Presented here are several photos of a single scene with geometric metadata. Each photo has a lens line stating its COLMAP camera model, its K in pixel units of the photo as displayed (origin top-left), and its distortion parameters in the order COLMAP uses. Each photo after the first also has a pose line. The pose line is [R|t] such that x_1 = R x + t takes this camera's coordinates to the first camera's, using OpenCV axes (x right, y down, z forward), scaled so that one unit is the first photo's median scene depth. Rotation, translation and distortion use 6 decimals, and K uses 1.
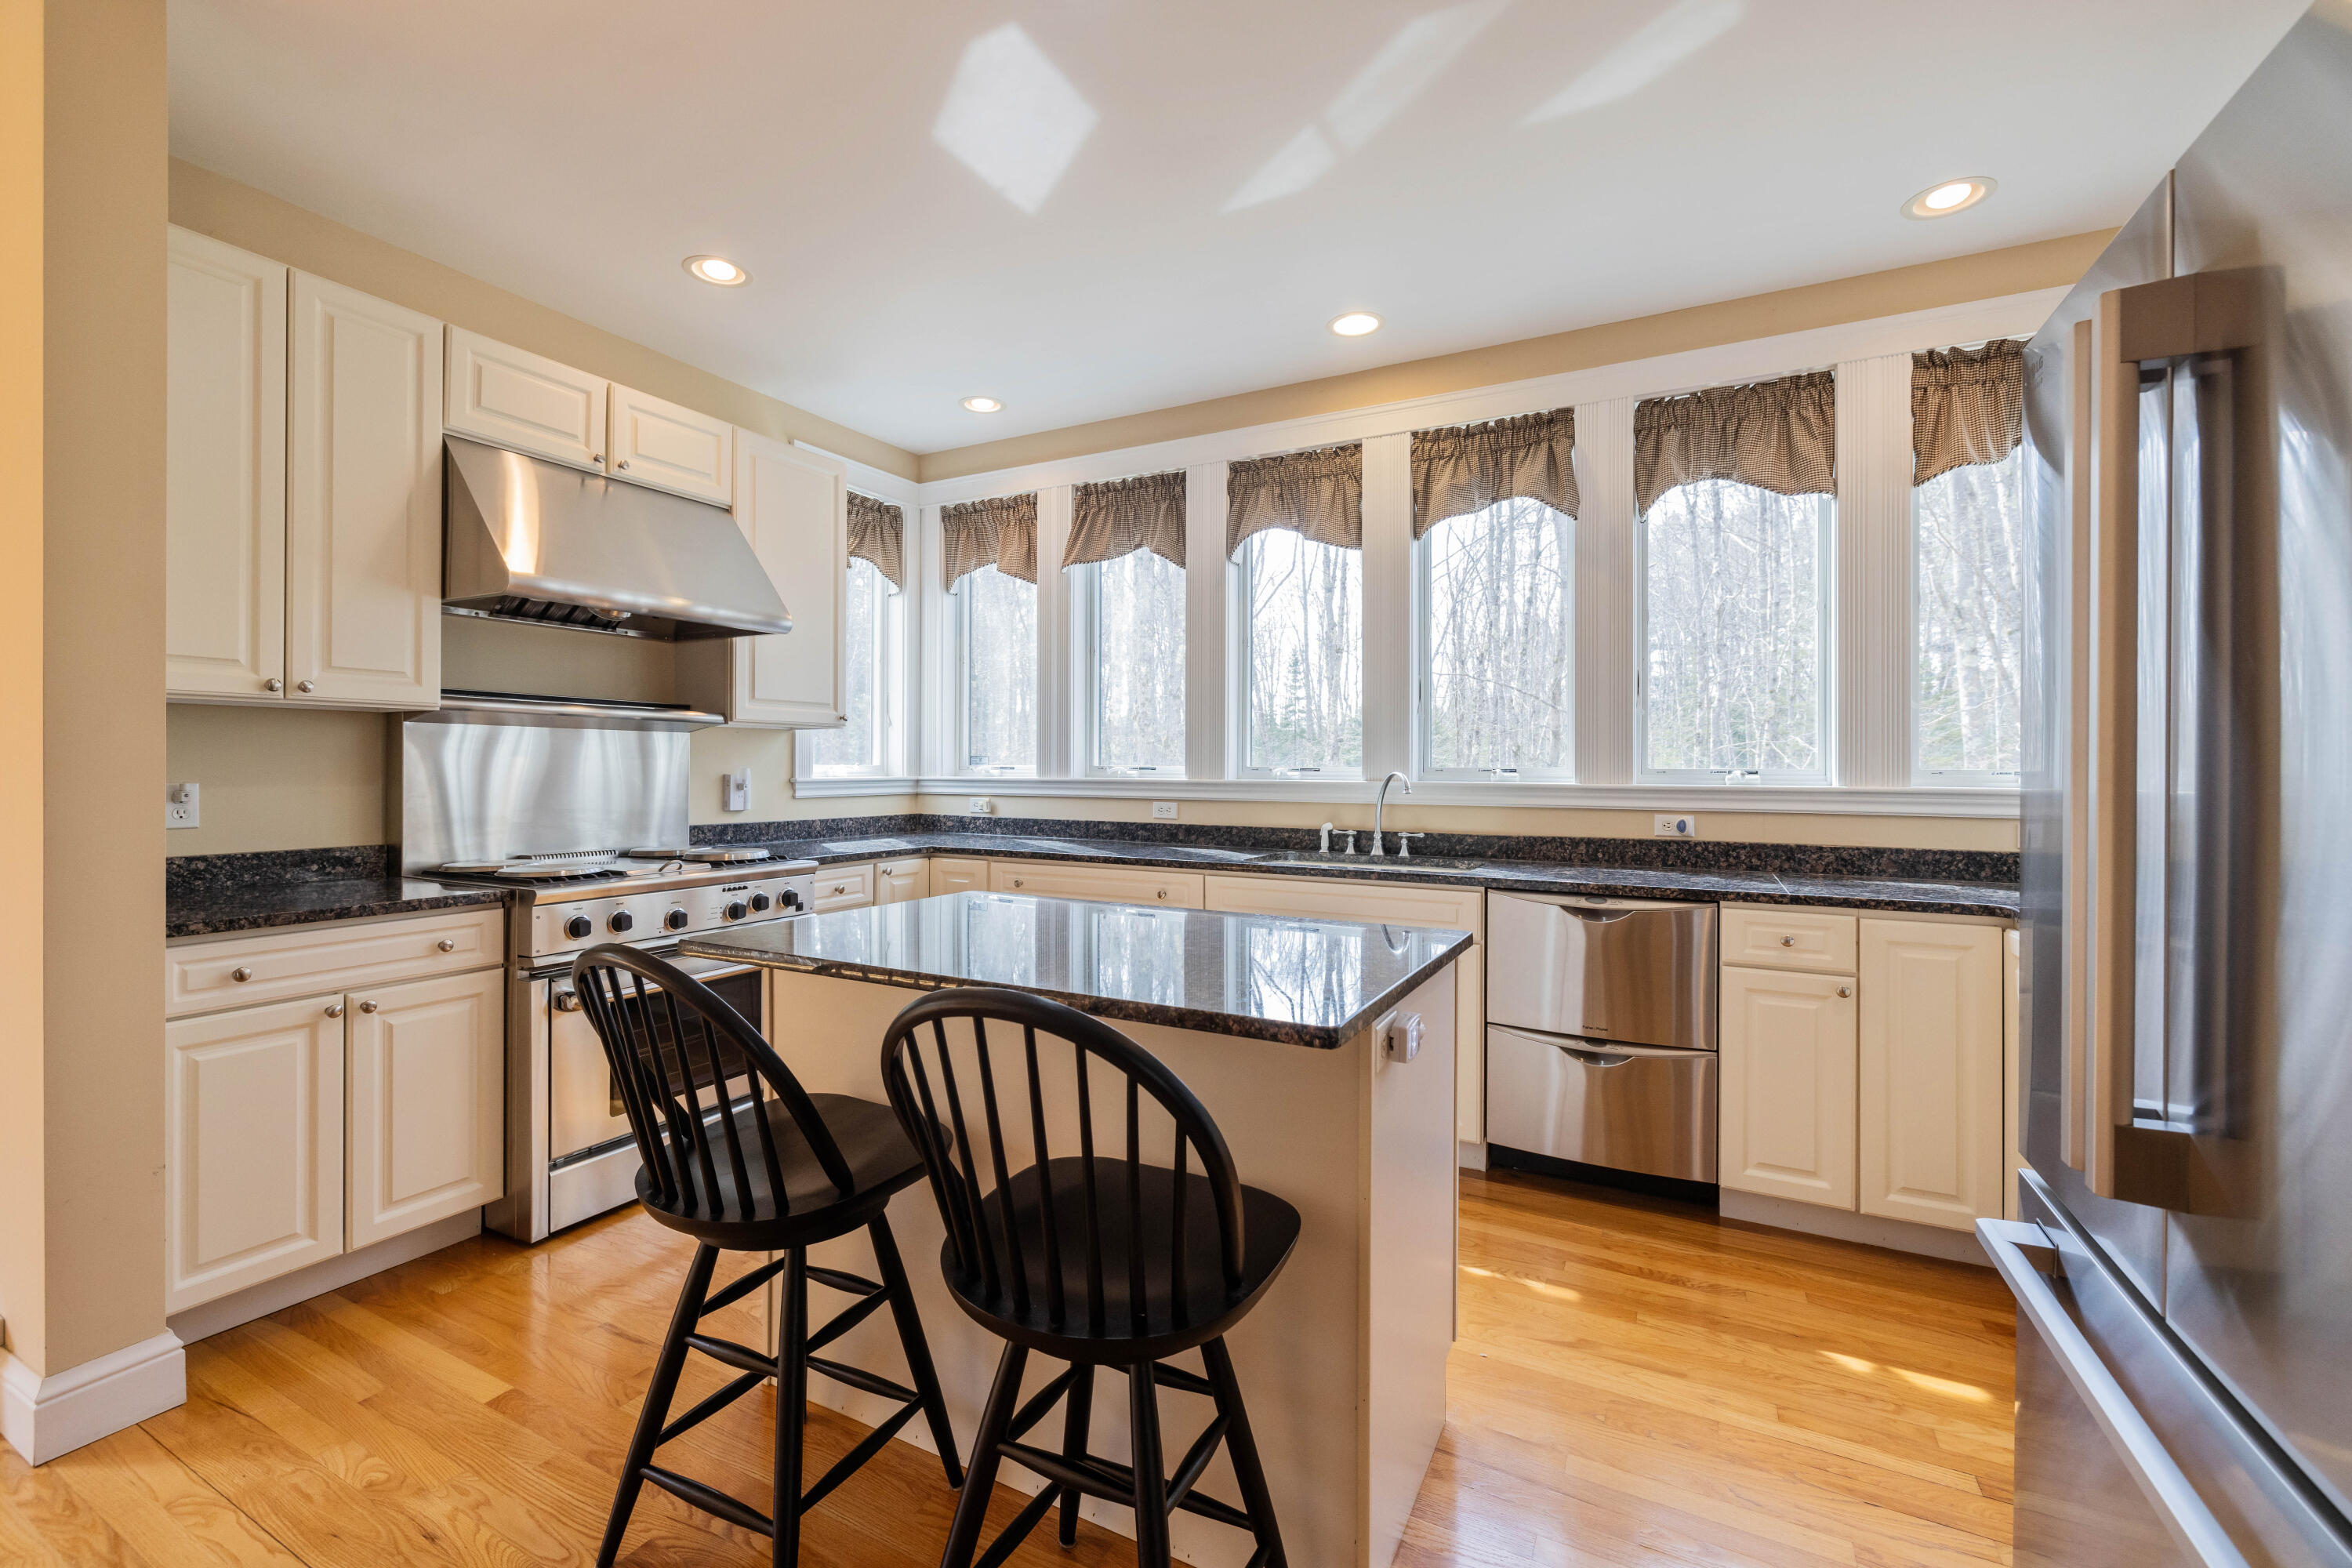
lens RADIAL K [[978.4, 0, 1159.8], [0, 978.4, 765.0], [0, 0, 1]] dist [-0.000773, -0.000417]
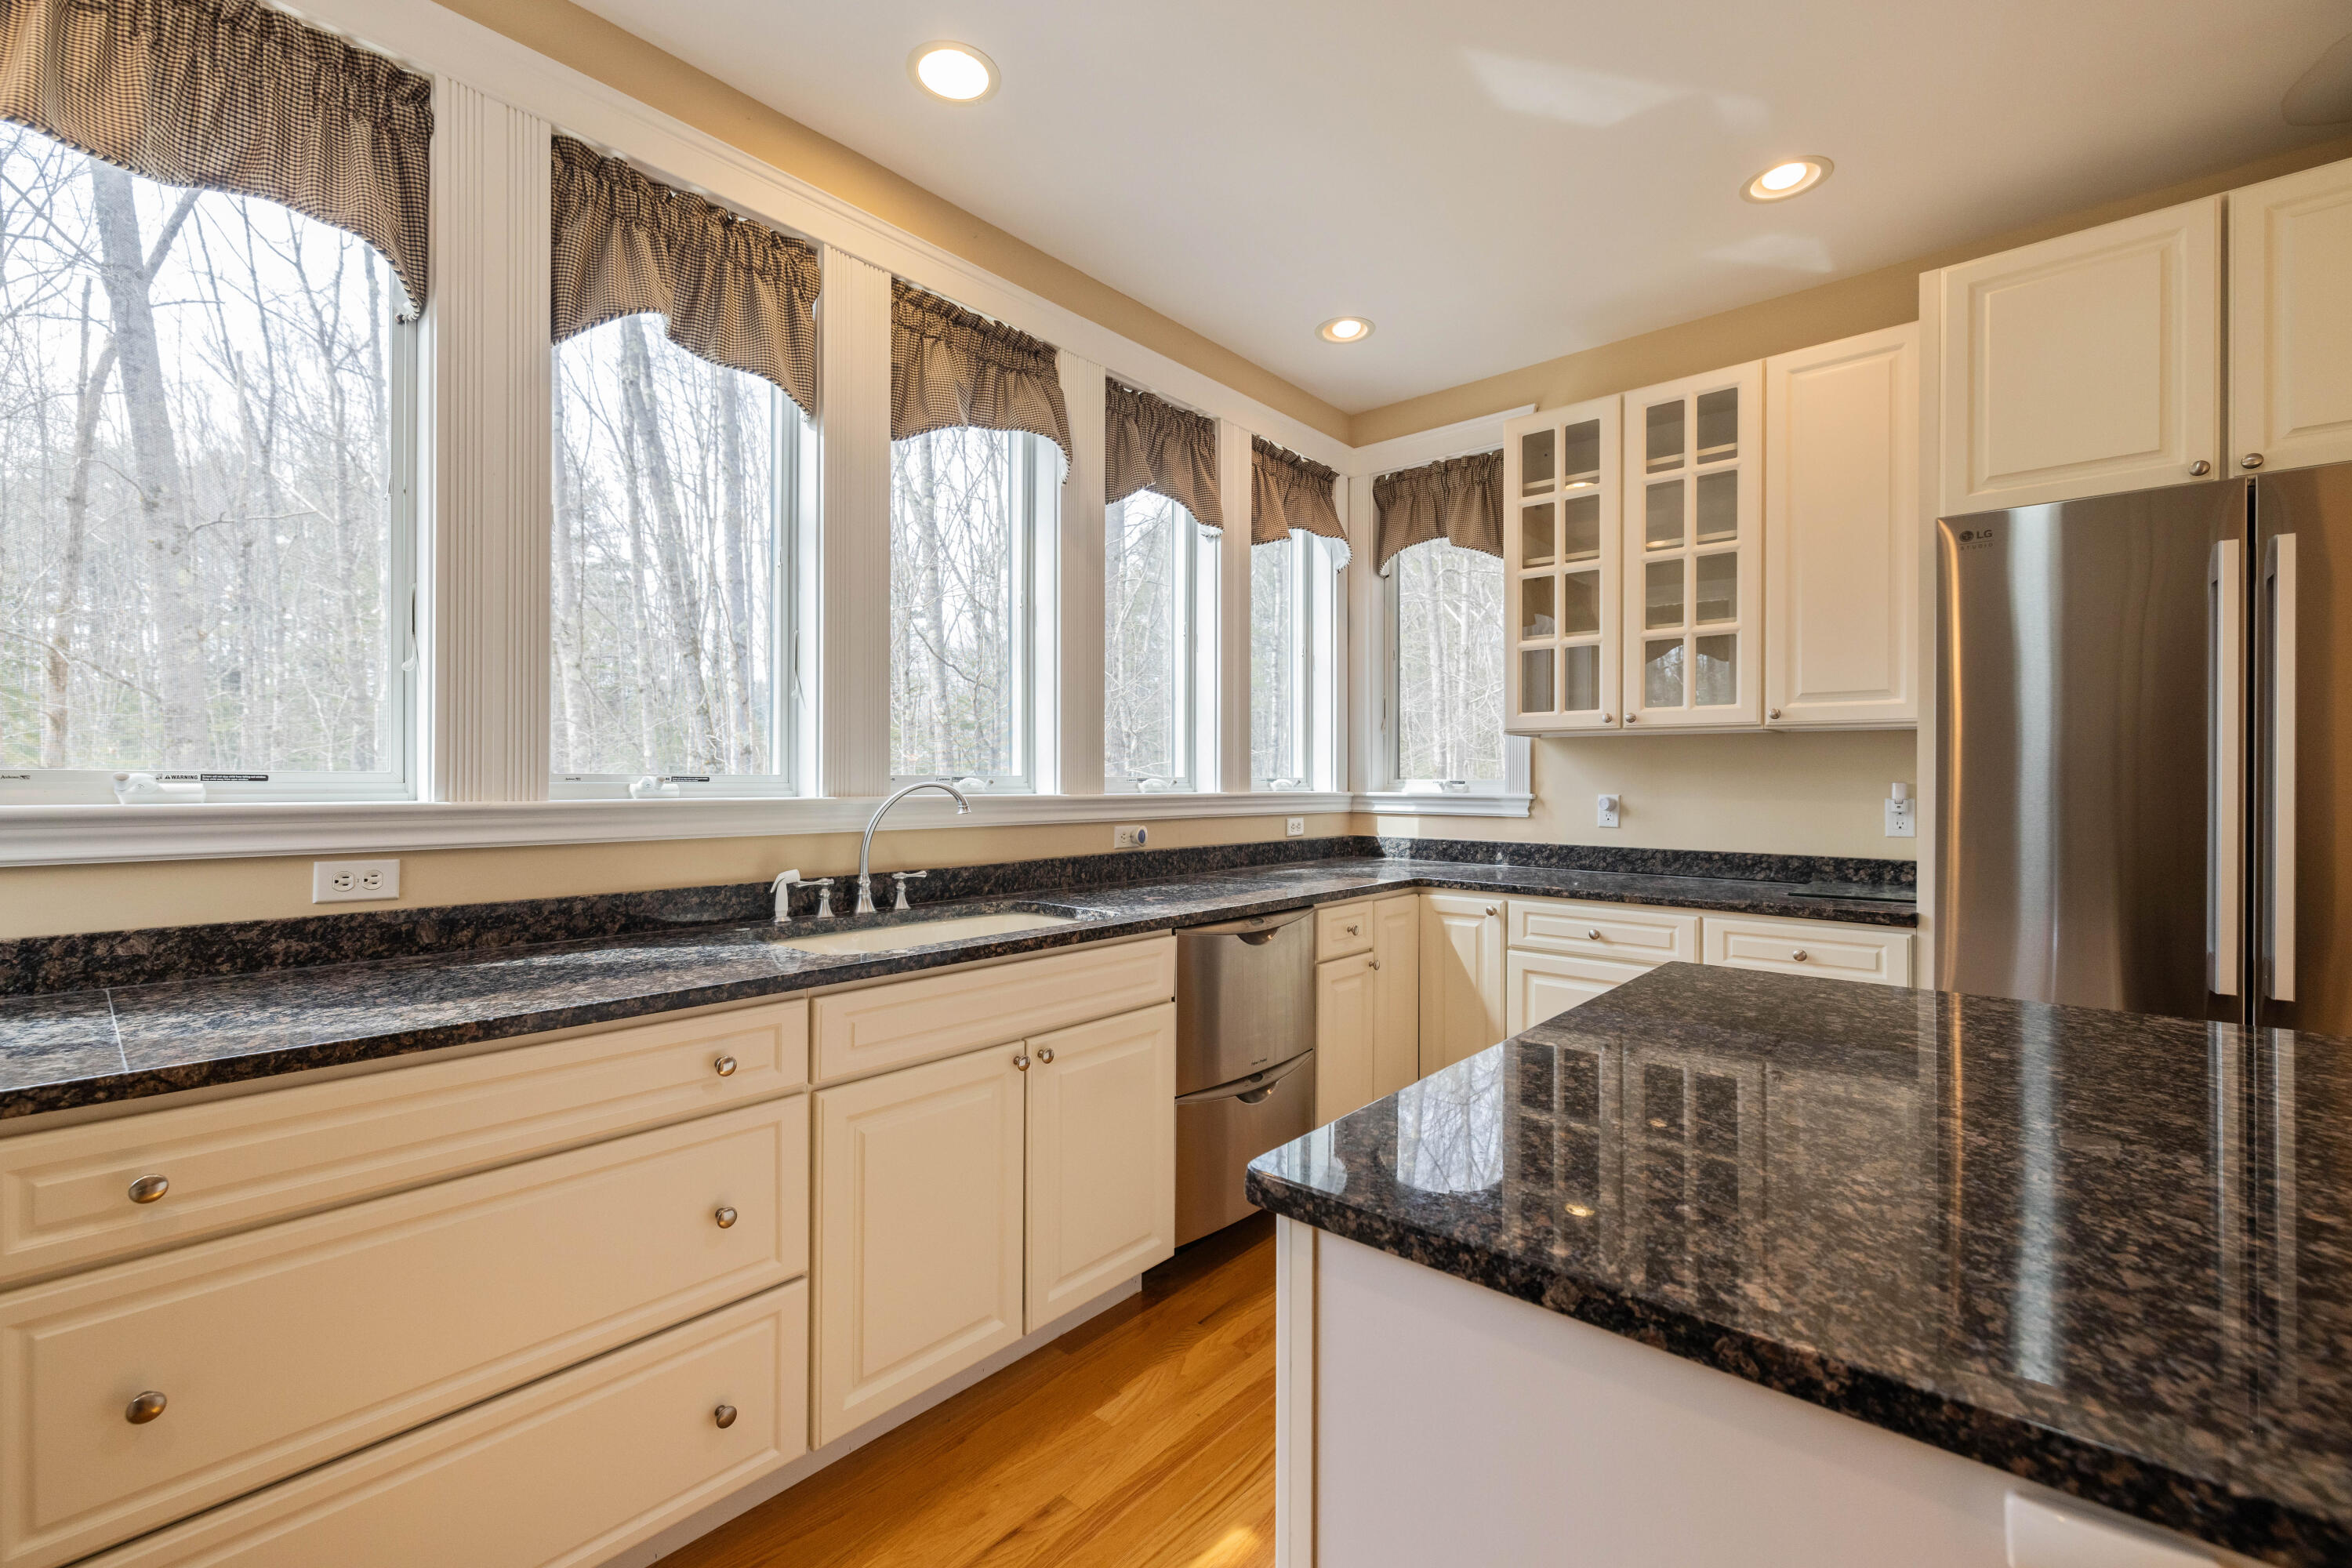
lens RADIAL K [[978.4, 0, 1153.2], [0, 978.4, 779.3], [0, 0, 1]] dist [-0.000773, -0.000417]
pose [[0.240683, -0.004304, 0.970594, -0.353864], [-0.004305, 0.999976, 0.005502, 0.000640], [-0.970594, -0.005502, 0.240659, 0.666880]]
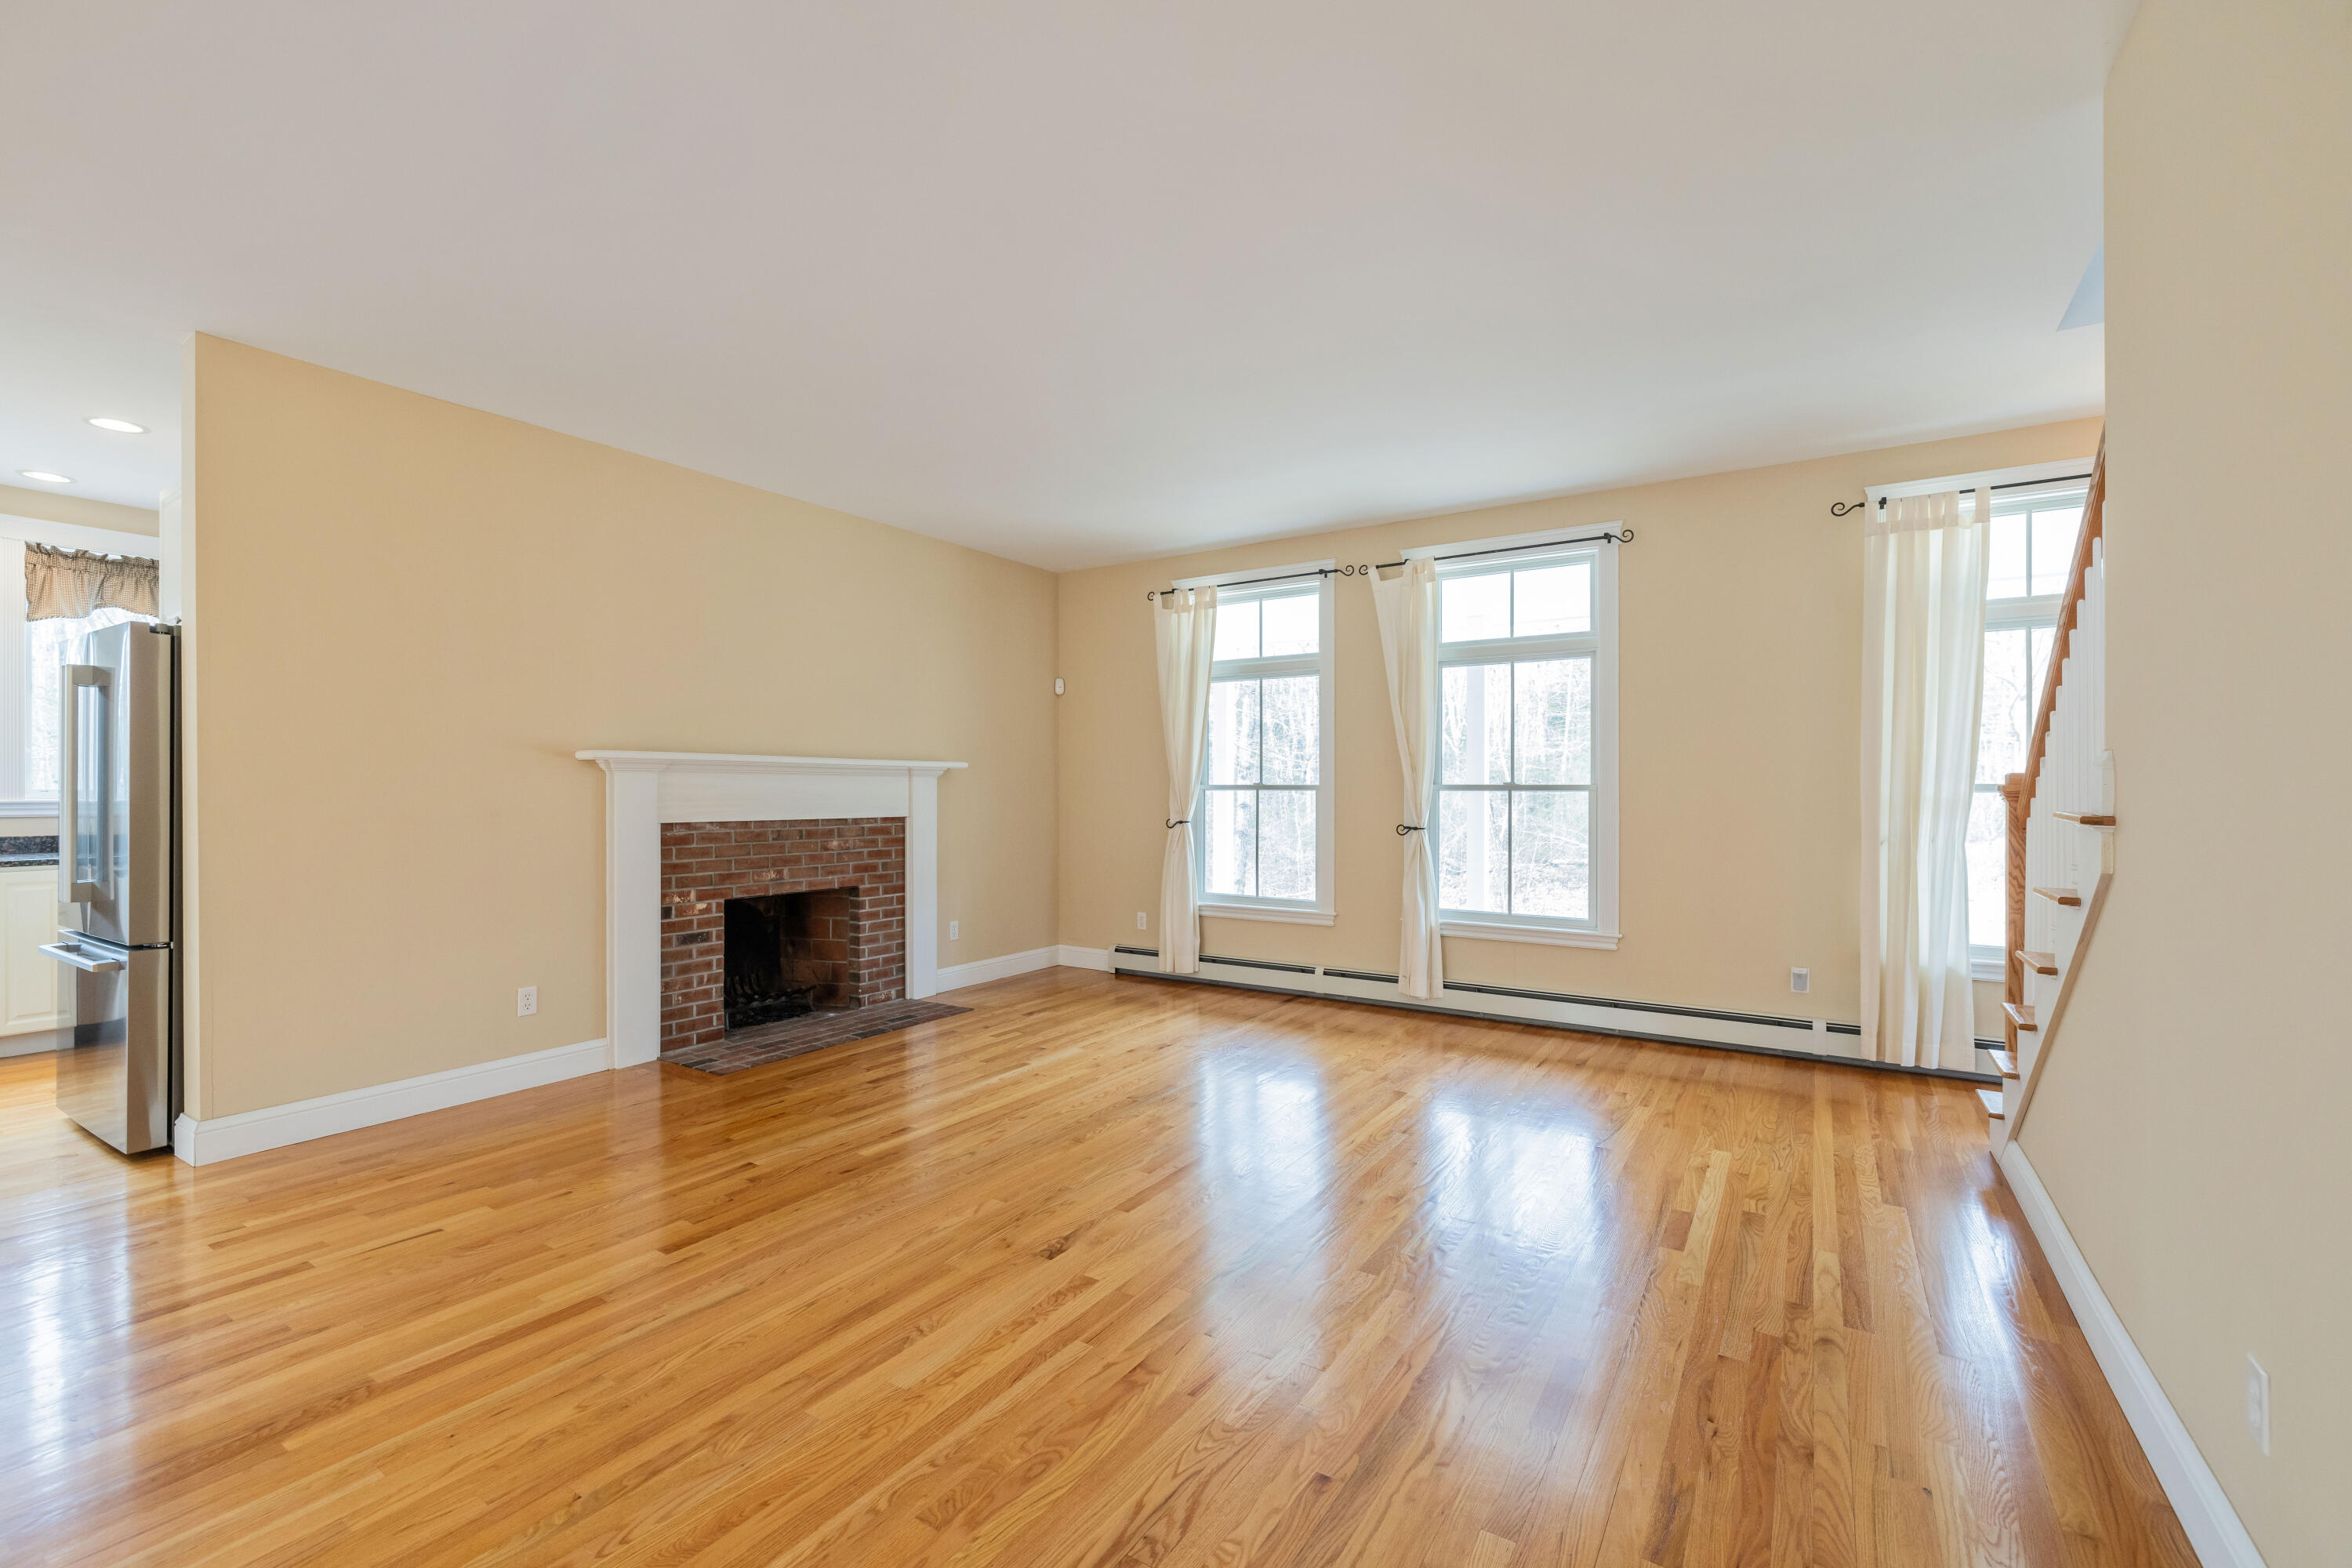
lens RADIAL K [[978.4, 0, 1168.5], [0, 978.4, 796.0], [0, 0, 1]] dist [-0.000773, -0.000417]
pose [[0.068046, -0.005306, 0.997668, -0.643009], [-0.005321, 0.999970, 0.005682, 0.002392], [-0.997668, -0.005695, 0.068016, -0.894187]]
